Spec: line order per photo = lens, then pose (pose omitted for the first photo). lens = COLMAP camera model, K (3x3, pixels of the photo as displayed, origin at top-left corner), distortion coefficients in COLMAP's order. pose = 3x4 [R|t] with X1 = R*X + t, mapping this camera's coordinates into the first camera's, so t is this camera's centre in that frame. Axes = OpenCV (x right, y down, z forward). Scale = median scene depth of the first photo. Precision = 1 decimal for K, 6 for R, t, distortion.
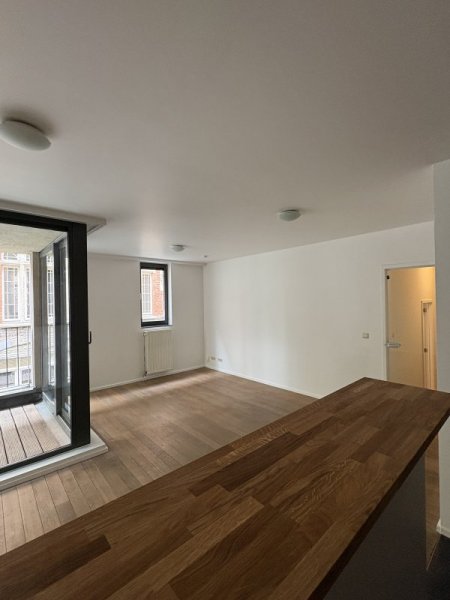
lens RADIAL K [[260.5, 0, 222.1], [0, 260.5, 300.5], [0, 0, 1]] dist [-0.001384, 0.000172]
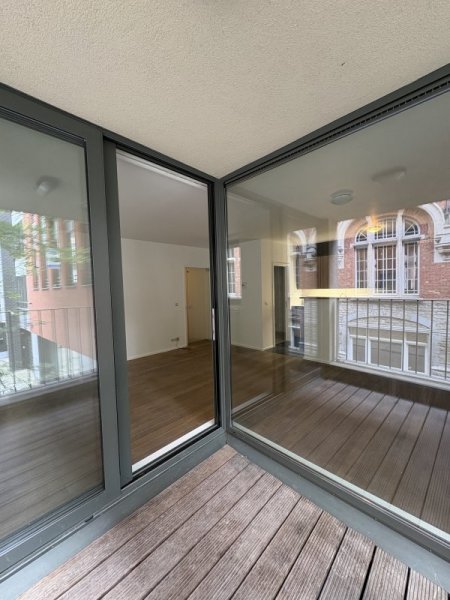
lens RADIAL K [[238.9, 0, 223.2], [0, 238.9, 300.9], [0, 0, 1]] dist [0.000402, -0.000262]
pose [[-0.056811, -0.035488, 0.997754, -0.951556], [0.021836, 0.999085, 0.036779, 0.054353], [-0.998146, 0.023877, -0.055984, 0.715026]]
